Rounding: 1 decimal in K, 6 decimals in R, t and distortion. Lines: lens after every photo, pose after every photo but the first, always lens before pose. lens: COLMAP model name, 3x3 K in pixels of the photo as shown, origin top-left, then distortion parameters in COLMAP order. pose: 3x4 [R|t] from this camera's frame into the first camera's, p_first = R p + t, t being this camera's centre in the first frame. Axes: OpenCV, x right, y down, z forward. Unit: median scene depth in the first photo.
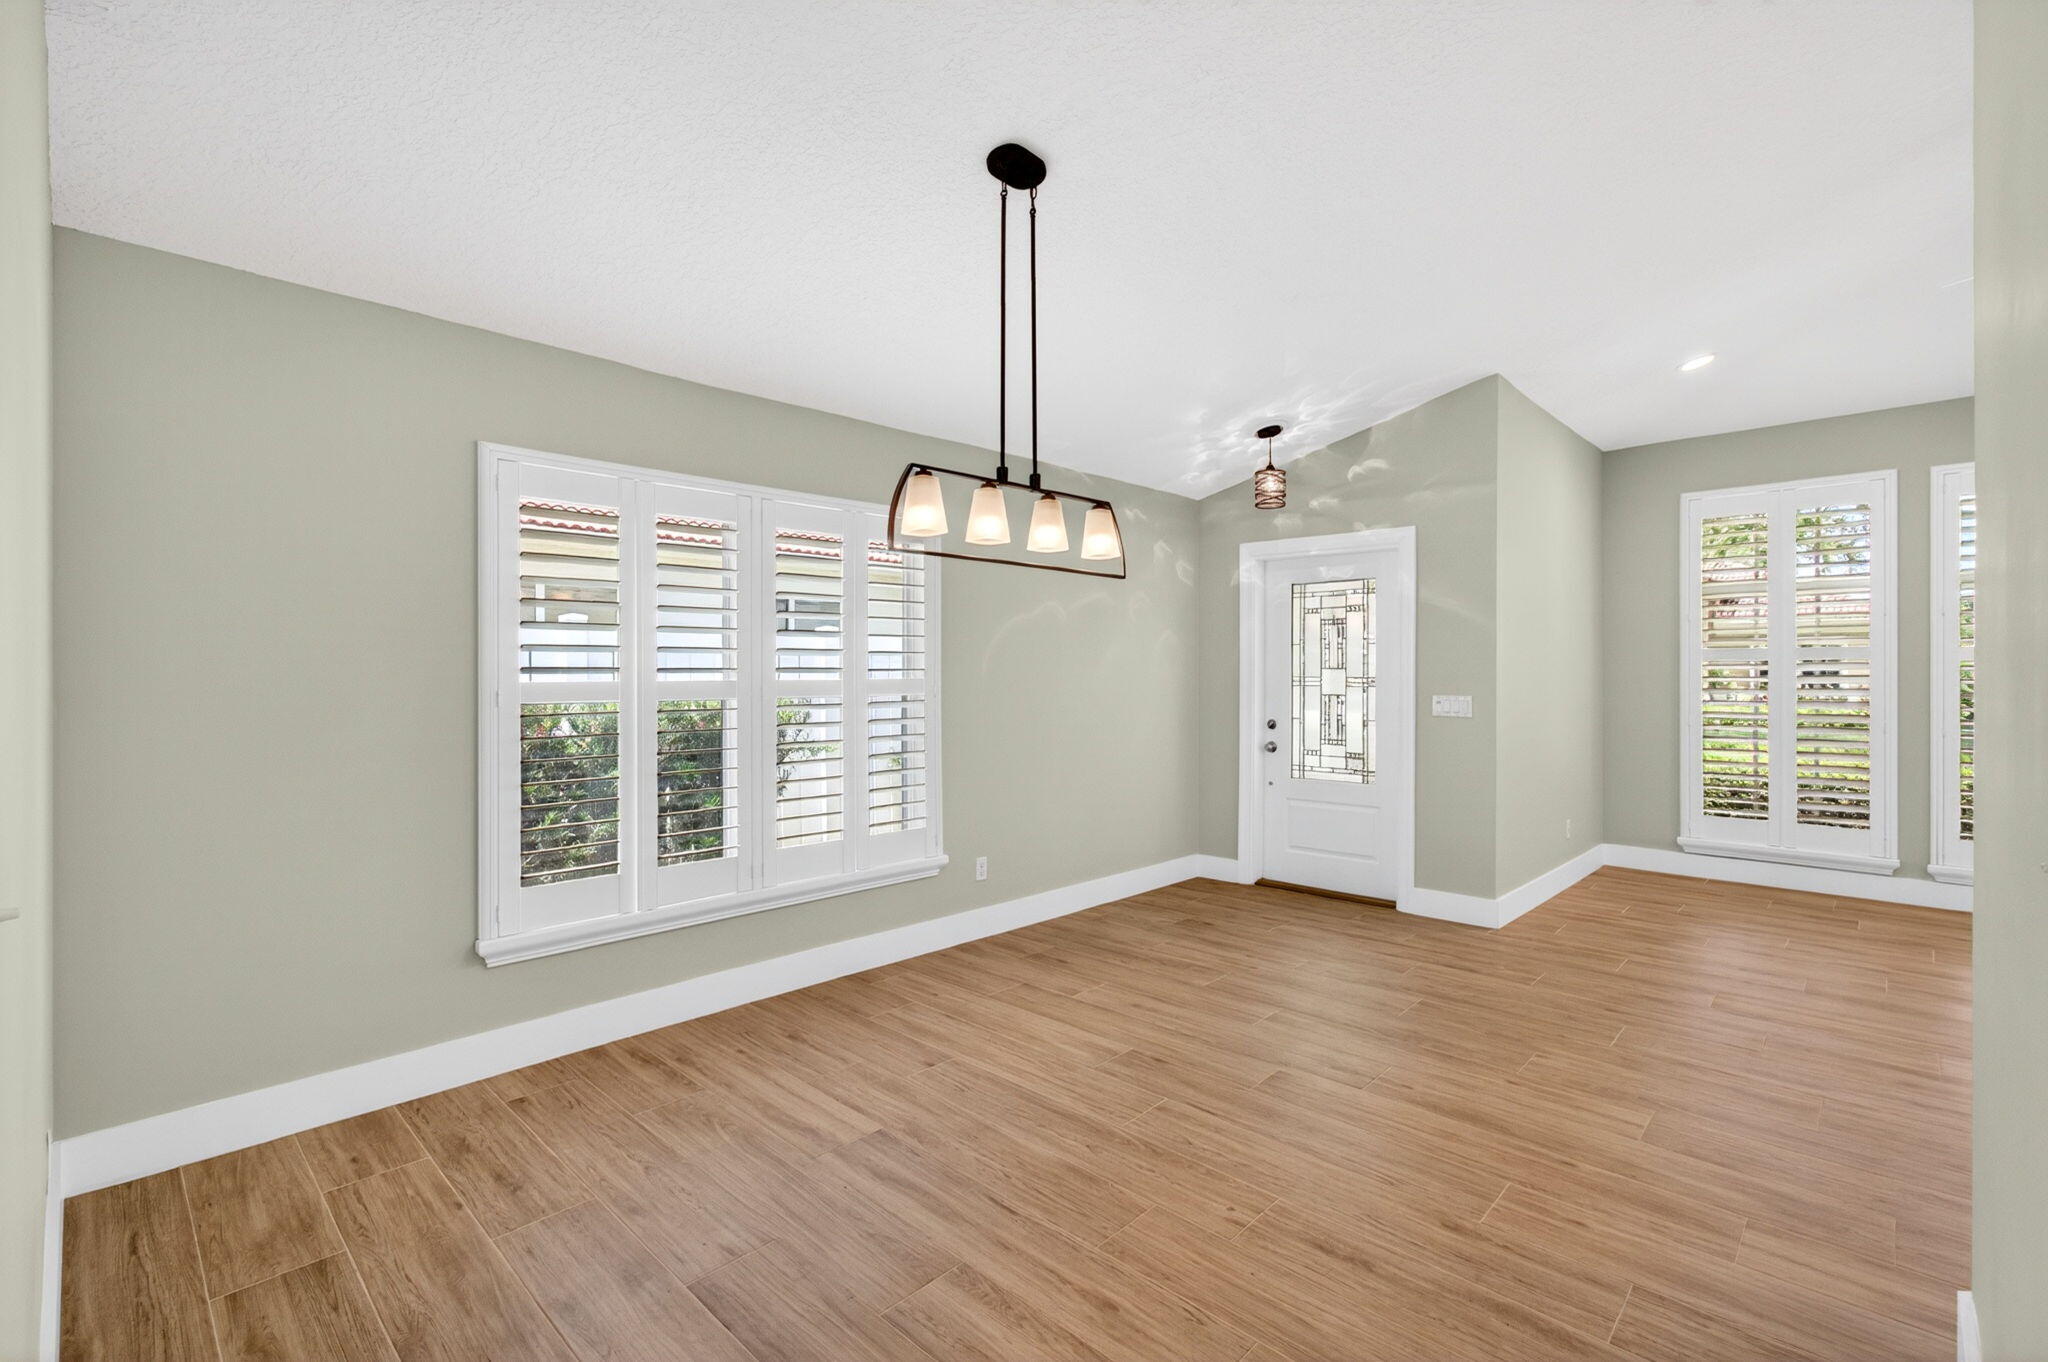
lens RADIAL K [[927.2, 0, 1024.5], [0, 927.2, 671.3], [0, 0, 1]] dist [-0.003901, 0.004111]
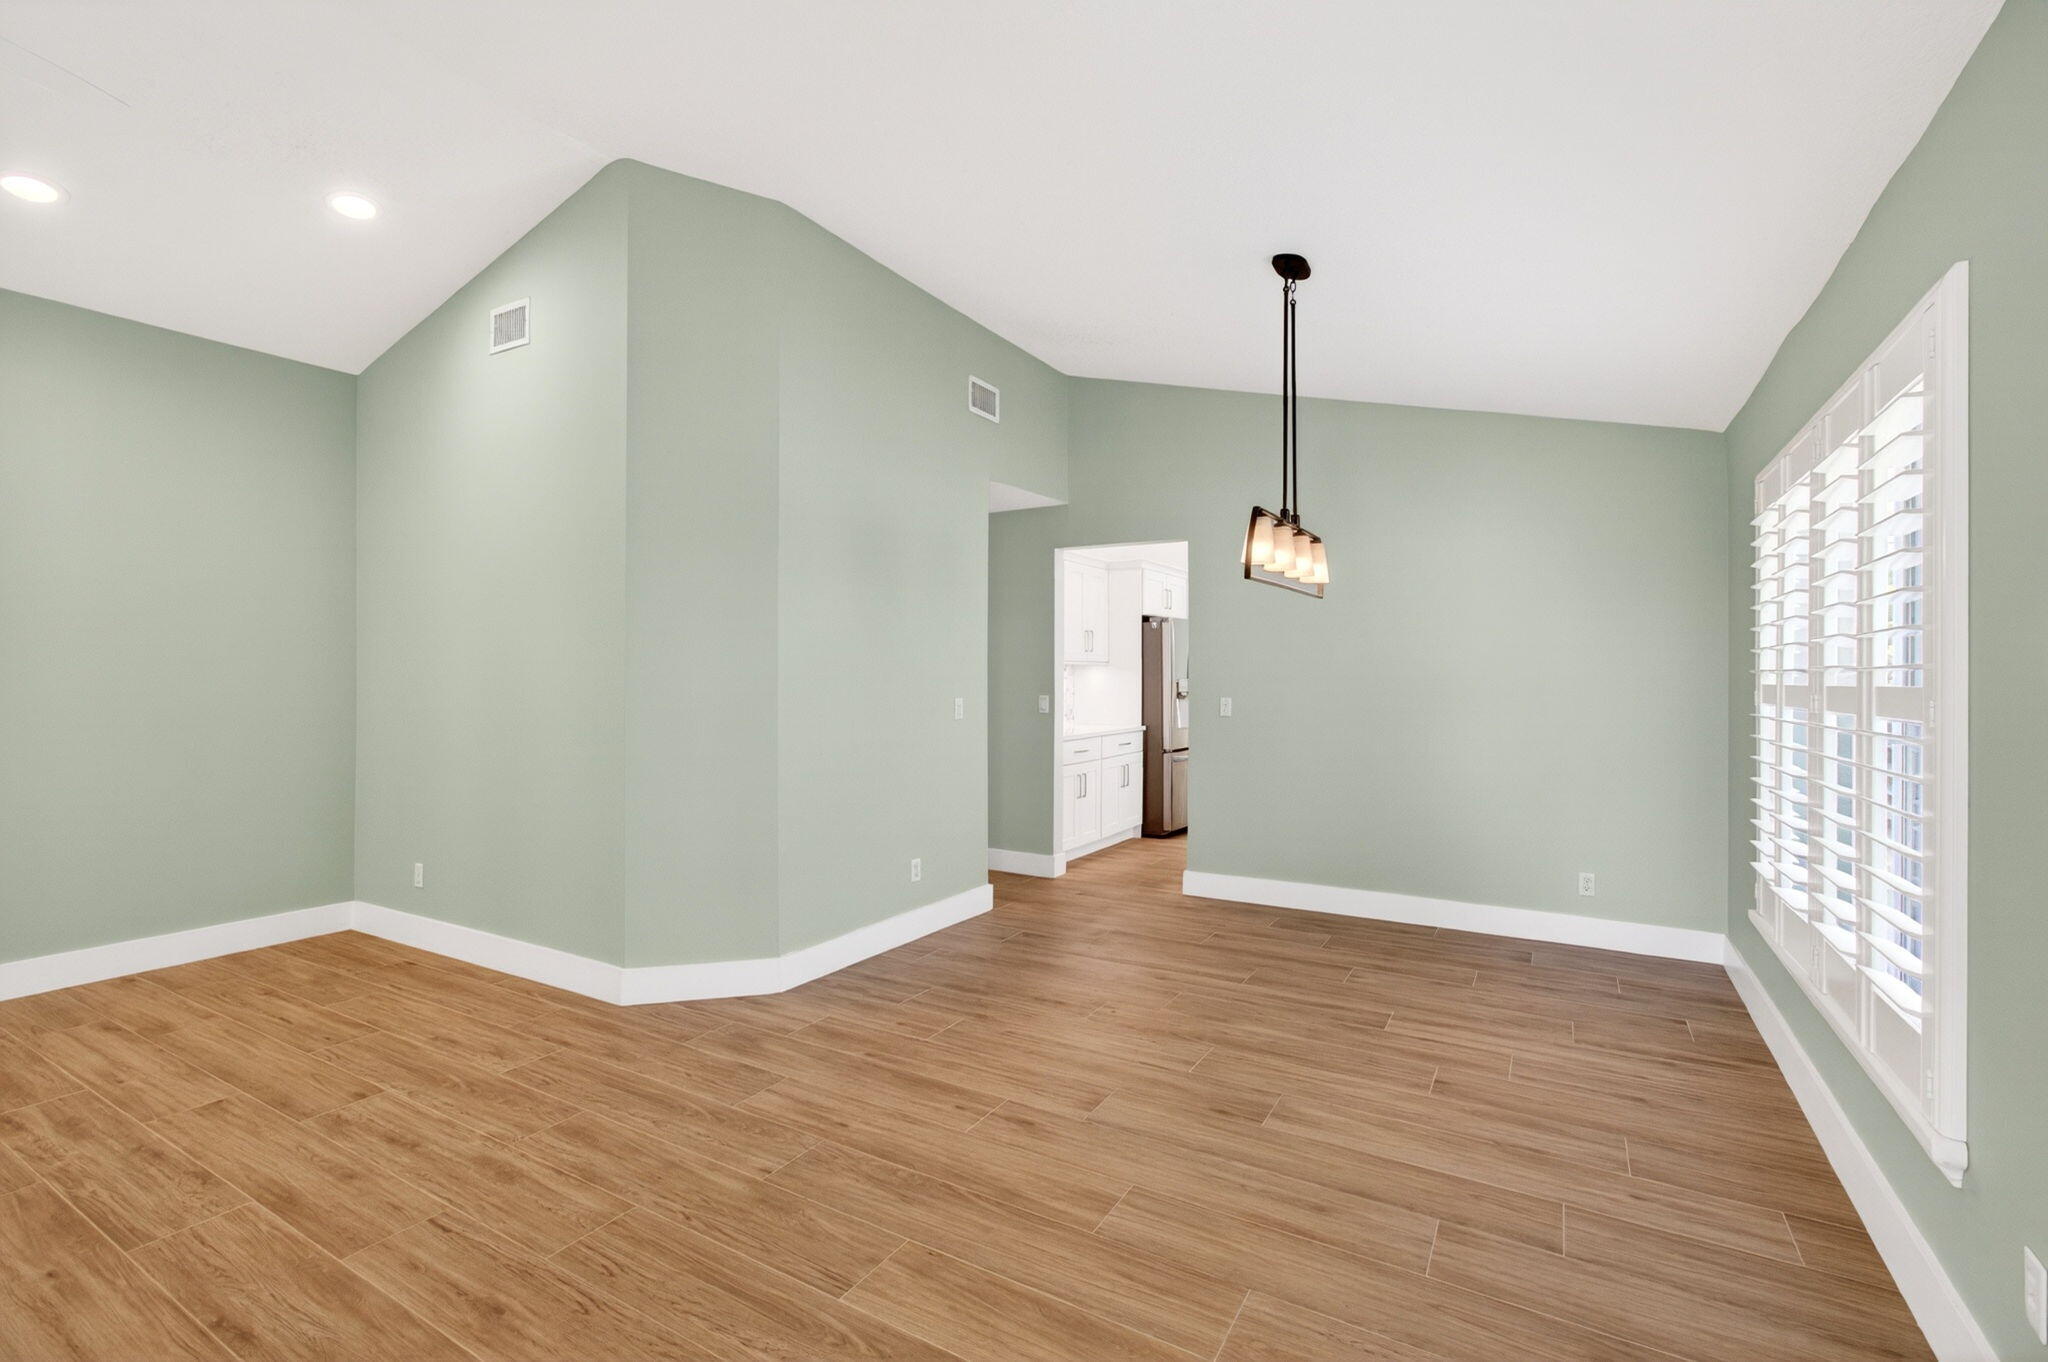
lens RADIAL K [[927.2, 0, 1034.9], [0, 927.2, 676.2], [0, 0, 1]] dist [-0.003901, 0.004111]
pose [[-0.971621, -0.003502, -0.236516, 0.360802], [-0.003696, 0.999993, 0.000378, 0.003757], [0.236513, 0.001242, -0.971627, 1.237607]]
